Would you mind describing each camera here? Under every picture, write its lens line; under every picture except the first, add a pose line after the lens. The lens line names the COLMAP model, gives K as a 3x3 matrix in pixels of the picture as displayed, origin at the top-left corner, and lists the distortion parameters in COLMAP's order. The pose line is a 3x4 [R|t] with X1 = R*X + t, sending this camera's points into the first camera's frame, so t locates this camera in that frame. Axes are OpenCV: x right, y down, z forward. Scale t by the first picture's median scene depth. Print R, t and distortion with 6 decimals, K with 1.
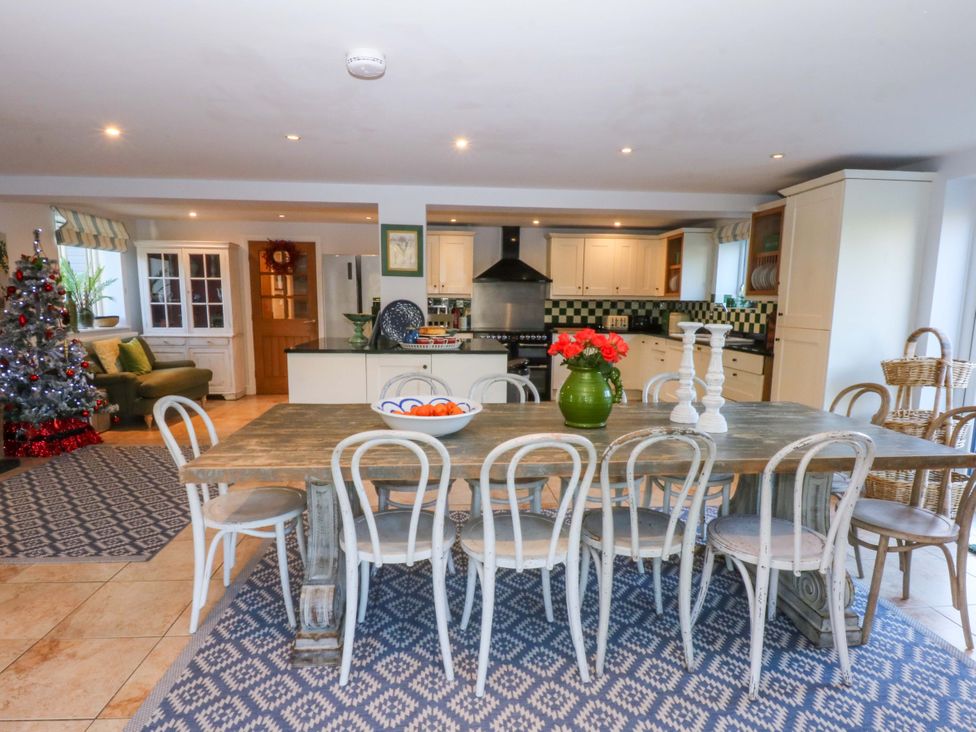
lens RADIAL K [[573.3, 0, 489.0], [0, 573.3, 390.2], [0, 0, 1]] dist [-0.005037, -0.009009]
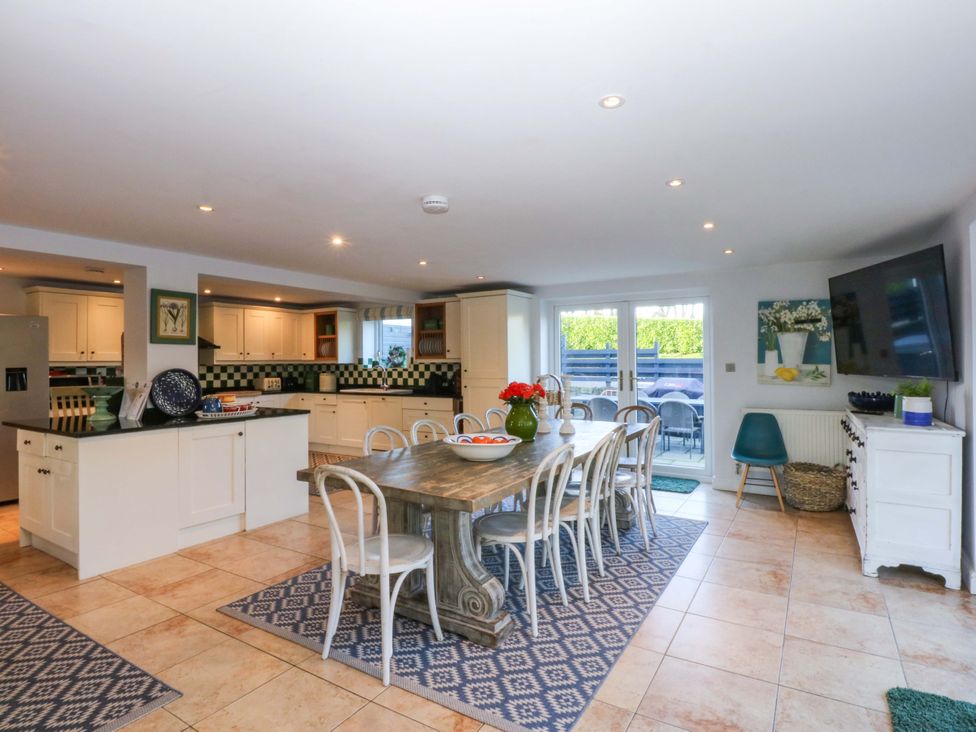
lens RADIAL K [[517.8, 0, 492.4], [0, 517.8, 361.7], [0, 0, 1]] dist [-0.004585, -0.002387]
pose [[0.594682, -0.017041, 0.803780, -0.439130], [0.141143, 0.986461, -0.083511, -0.020828], [-0.791475, 0.163110, 0.589036, 0.072310]]
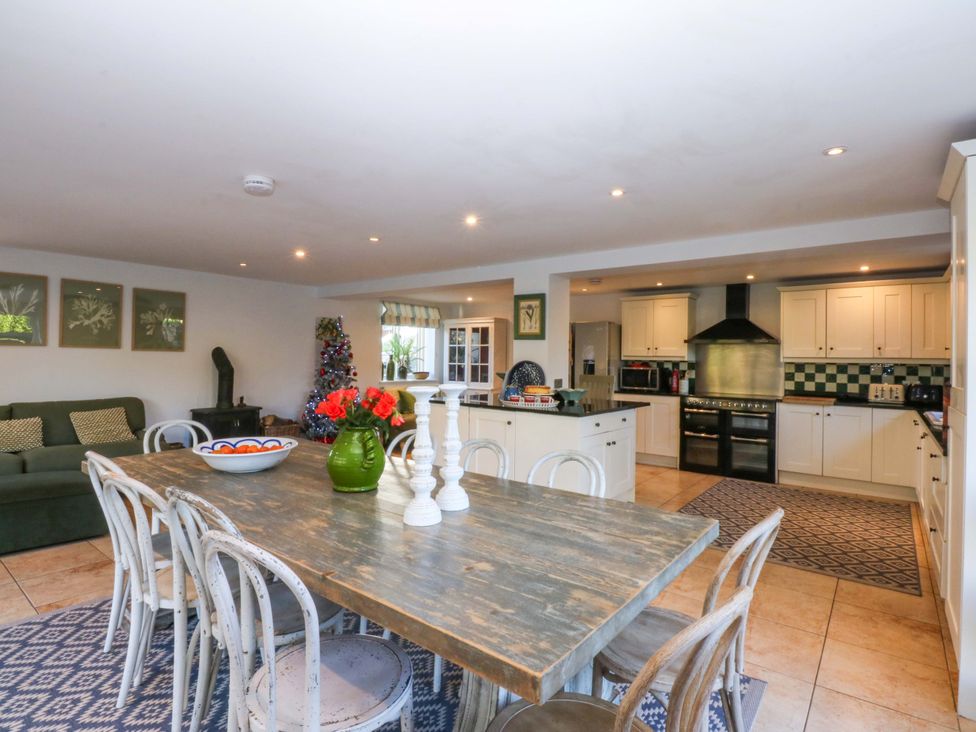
lens RADIAL K [[503.3, 0, 492.8], [0, 503.3, 358.6], [0, 0, 1]] dist [-0.015786, -0.001418]
pose [[0.739838, -0.000158, -0.672785, 0.373748], [-0.111614, 0.986114, -0.122970, -0.030960], [0.663463, 0.166070, 0.729546, 0.214990]]
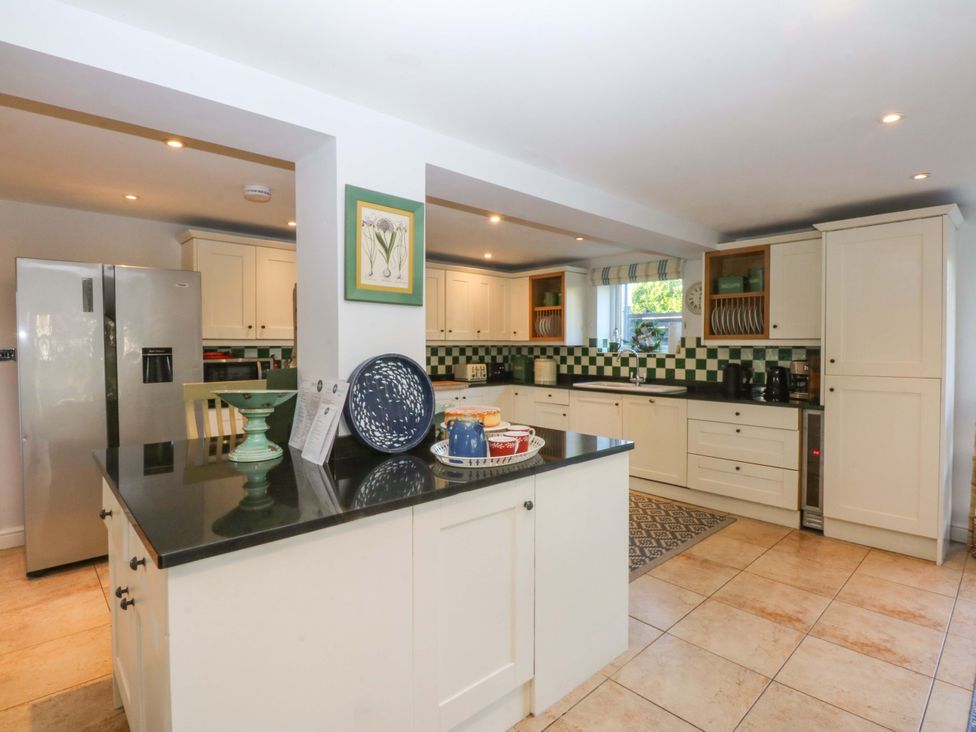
lens RADIAL K [[503.3, 0, 491.2], [0, 503.3, 362.9], [0, 0, 1]] dist [-0.015786, -0.001418]
pose [[0.785828, -0.034214, 0.617498, -0.280923], [0.105460, 0.991258, -0.079285, -0.092787], [-0.609387, 0.127426, 0.782566, 0.534572]]
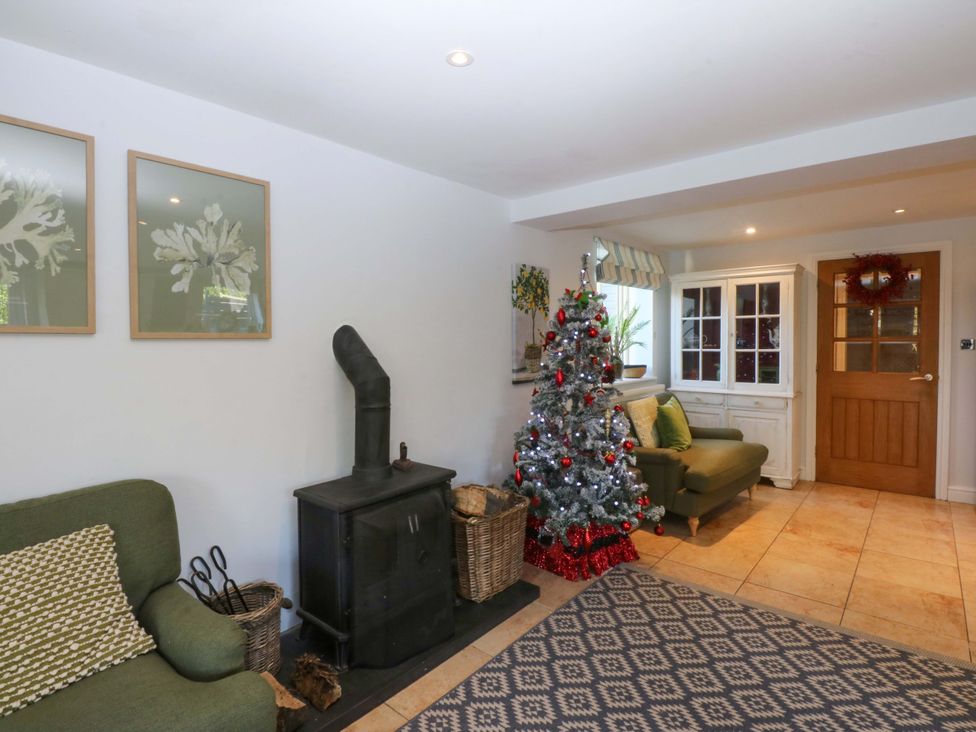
lens RADIAL K [[517.8, 0, 496.8], [0, 517.8, 359.4], [0, 0, 1]] dist [-0.004585, -0.002387]
pose [[0.709521, 0.009478, -0.704621, -0.319199], [-0.095071, 0.992055, -0.082388, -0.065146], [0.698242, 0.125445, 0.704785, 0.368952]]
